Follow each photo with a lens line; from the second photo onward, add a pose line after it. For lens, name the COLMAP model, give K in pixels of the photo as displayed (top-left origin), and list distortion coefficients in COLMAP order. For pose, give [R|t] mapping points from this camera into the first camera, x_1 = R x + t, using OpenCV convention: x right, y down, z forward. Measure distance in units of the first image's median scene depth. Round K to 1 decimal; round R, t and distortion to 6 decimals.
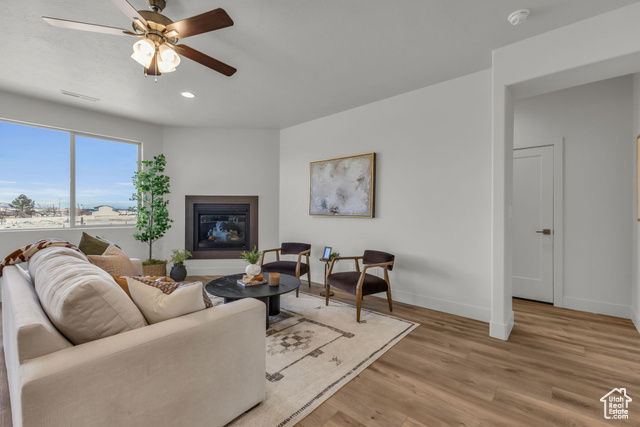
lens RADIAL K [[277.3, 0, 321.7], [0, 277.3, 211.6], [0, 0, 1]] dist [0.013283, -0.003116]
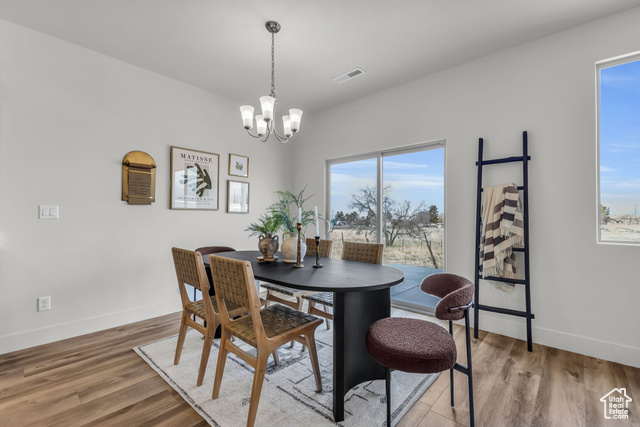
lens RADIAL K [[277.3, 0, 328.1], [0, 277.3, 213.8], [0, 0, 1]] dist [0.013283, -0.003116]
pose [[-0.007561, -0.013369, -0.999882, -0.501618], [-0.004644, 0.999900, -0.013334, 0.015386], [0.999961, 0.004543, -0.007622, 0.336658]]
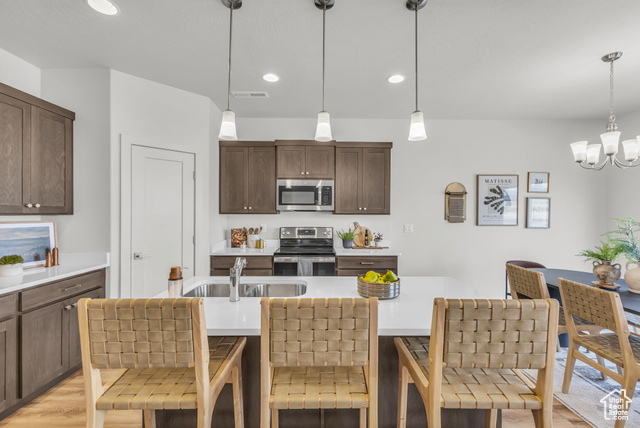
lens RADIAL K [[277.3, 0, 322.6], [0, 277.3, 211.9], [0, 0, 1]] dist [0.013283, -0.003116]
pose [[-0.746670, -0.006251, -0.665165, -0.229014], [-0.006500, 0.999977, -0.002101, -0.049124], [0.665162, 0.002755, -0.746694, 0.252656]]
